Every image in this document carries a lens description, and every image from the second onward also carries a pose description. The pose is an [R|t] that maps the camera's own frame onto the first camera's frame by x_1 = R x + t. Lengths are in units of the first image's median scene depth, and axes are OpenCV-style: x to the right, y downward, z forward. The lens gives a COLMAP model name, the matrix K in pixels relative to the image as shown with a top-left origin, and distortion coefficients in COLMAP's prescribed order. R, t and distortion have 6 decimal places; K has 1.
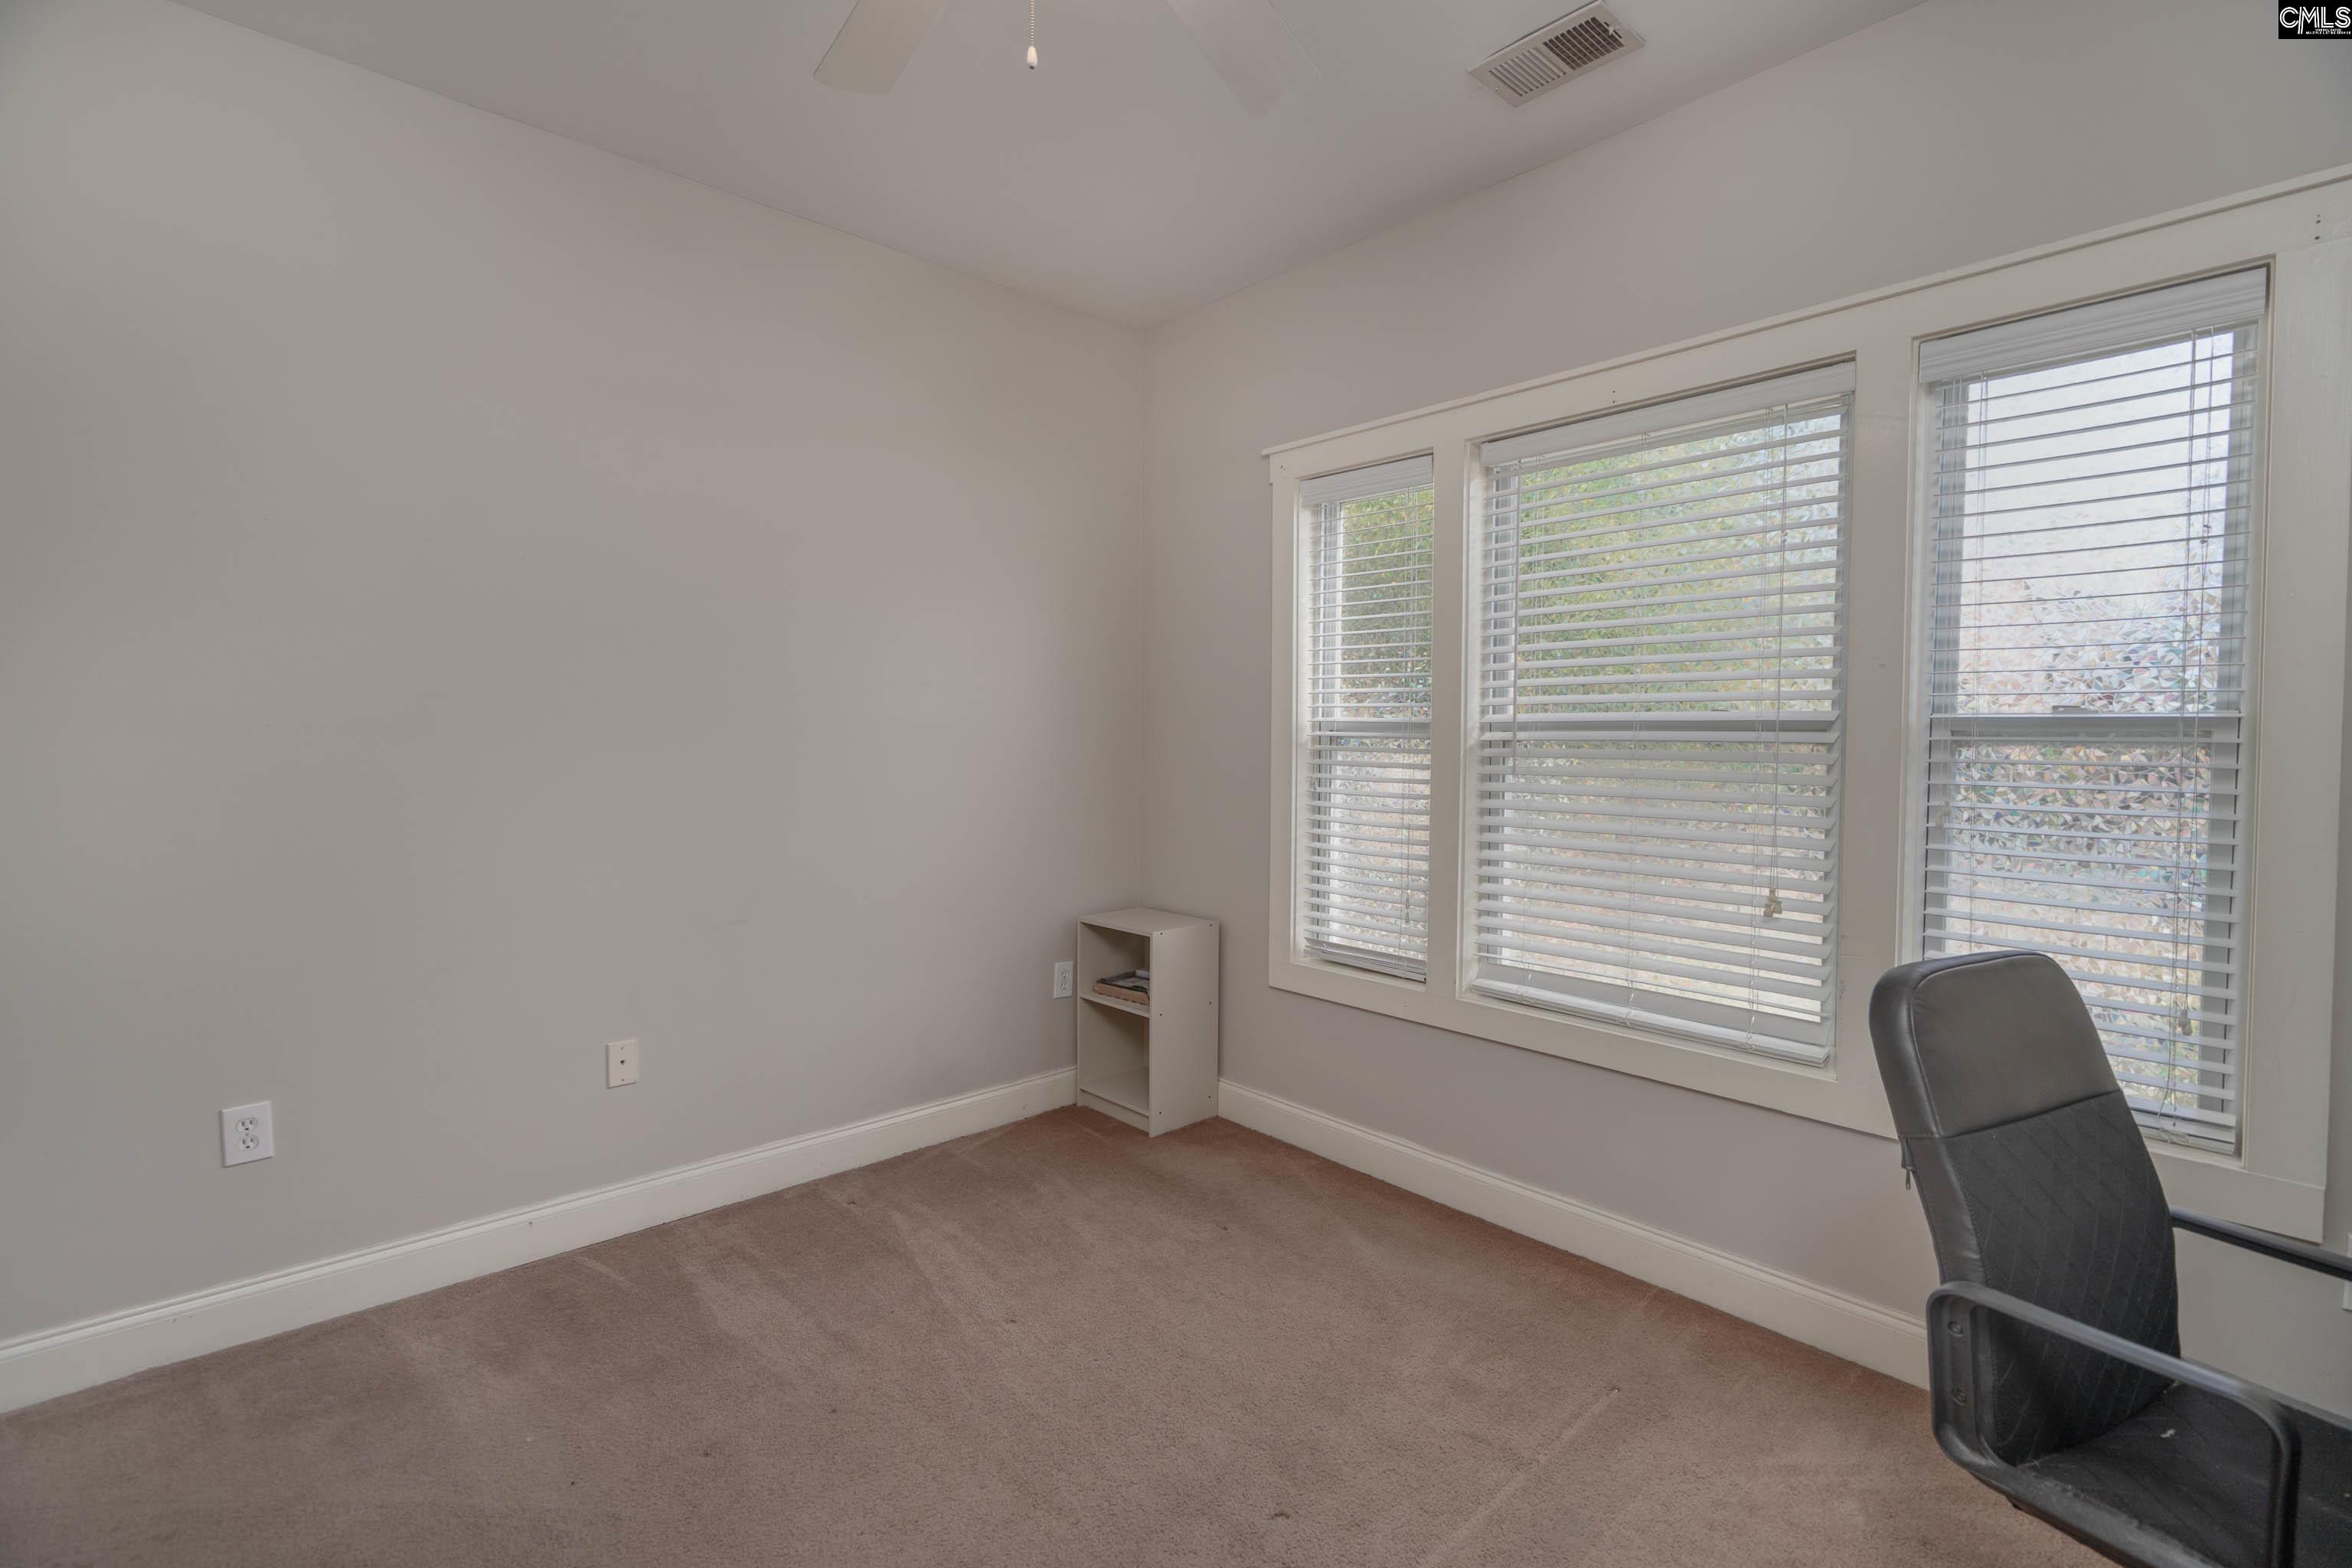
lens RADIAL K [[1063.7, 0, 1170.4], [0, 1063.7, 772.5], [0, 0, 1]] dist [-0.001841, 0.000106]
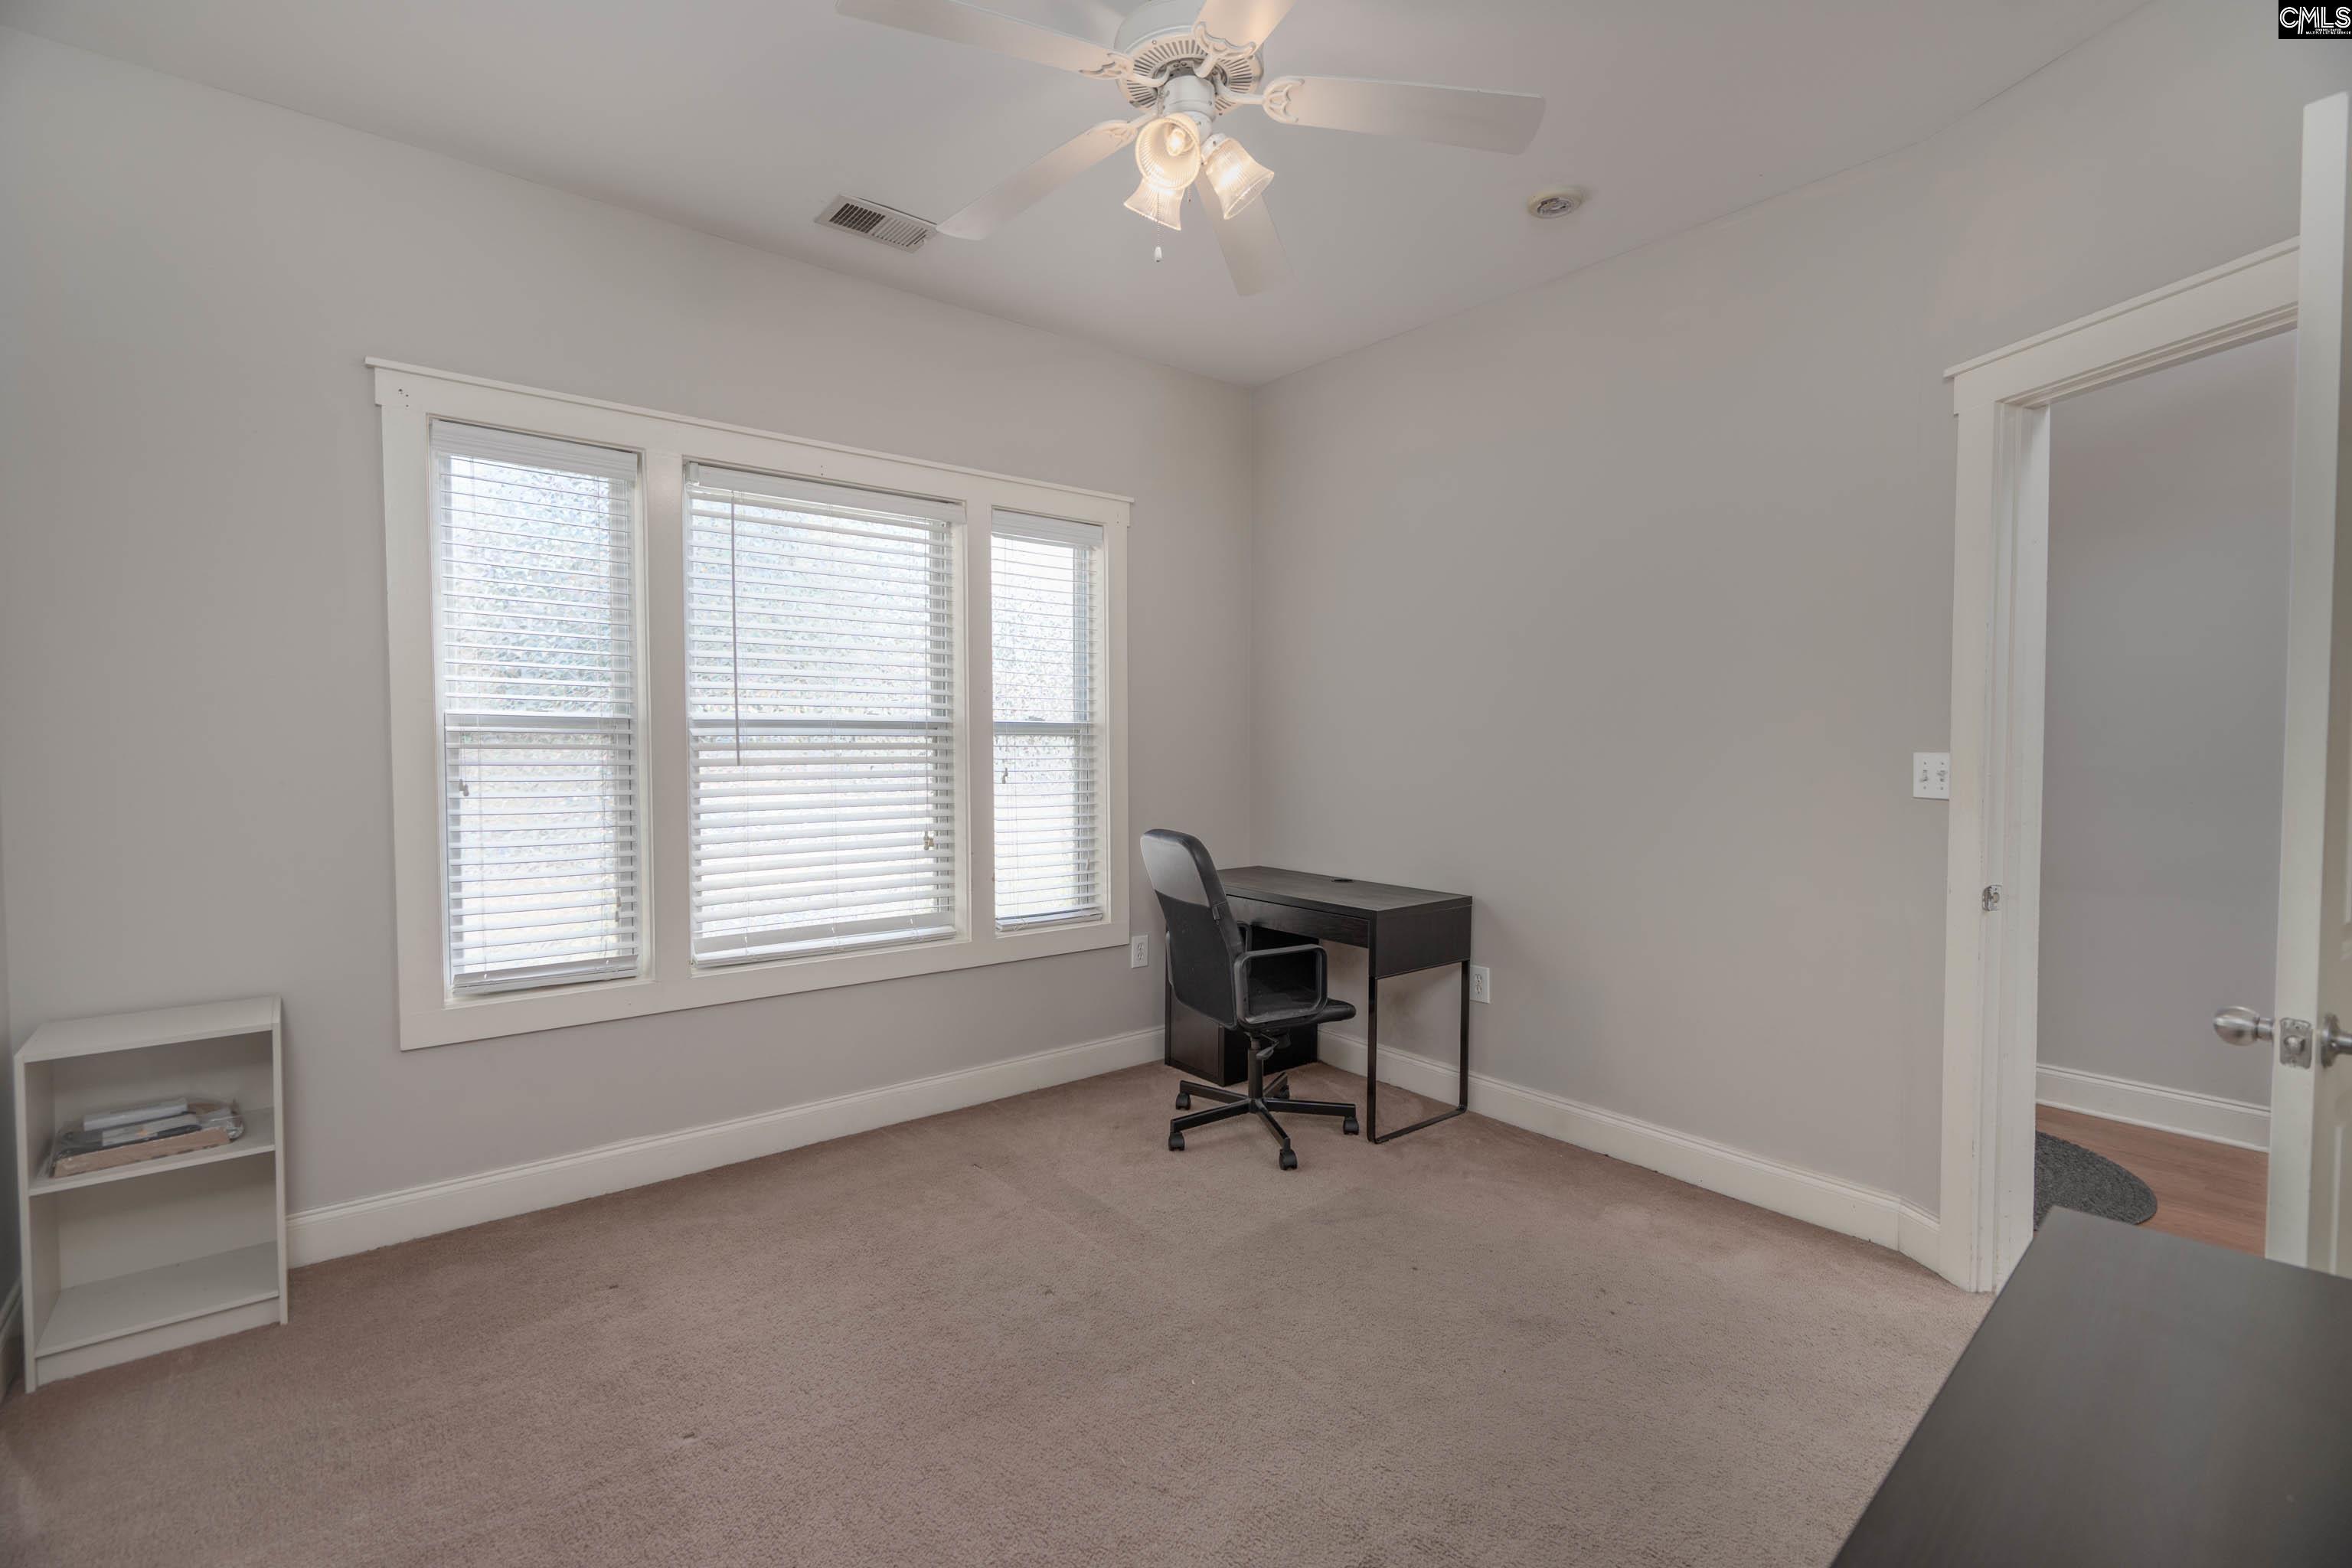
lens RADIAL K [[1063.7, 0, 1170.4], [0, 1063.7, 772.5], [0, 0, 1]] dist [-0.001841, 0.000106]
pose [[0.048825, -0.038760, 0.998055, -0.836971], [0.030847, 0.998829, 0.037281, -0.019914], [-0.998331, 0.028967, 0.049963, 0.499563]]
